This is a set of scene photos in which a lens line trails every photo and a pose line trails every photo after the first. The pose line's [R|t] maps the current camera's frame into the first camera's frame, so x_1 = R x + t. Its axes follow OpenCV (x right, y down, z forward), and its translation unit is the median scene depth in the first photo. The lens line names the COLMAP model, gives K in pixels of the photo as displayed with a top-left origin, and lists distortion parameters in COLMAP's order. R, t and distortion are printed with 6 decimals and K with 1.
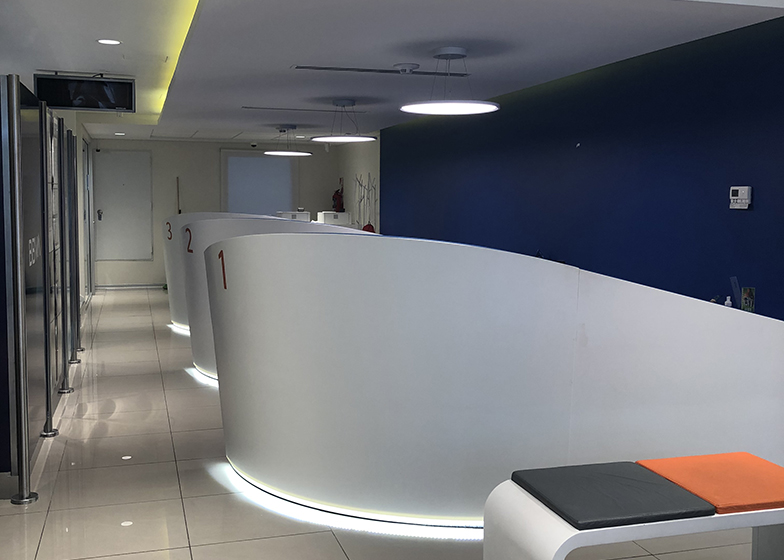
lens RADIAL K [[851.8, 0, 391.9], [0, 851.8, 236.5], [0, 0, 1]] dist [0.055210, -0.012886]
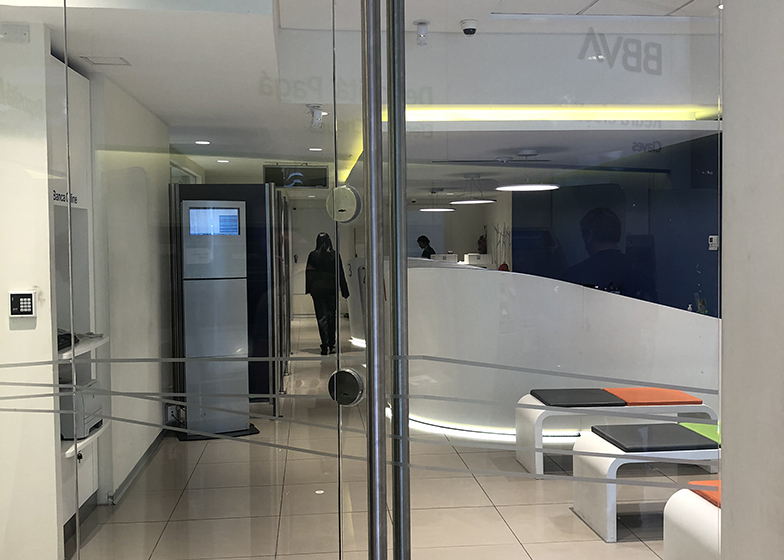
lens RADIAL K [[859.1, 0, 392.0], [0, 859.1, 280.0], [0, 0, 1]] dist [0.012985, -0.007991]
pose [[0.980084, -0.003957, -0.198543, 0.125019], [0.004380, 0.999989, 0.001691, 0.013535], [0.198534, -0.002527, 0.980091, -0.538299]]
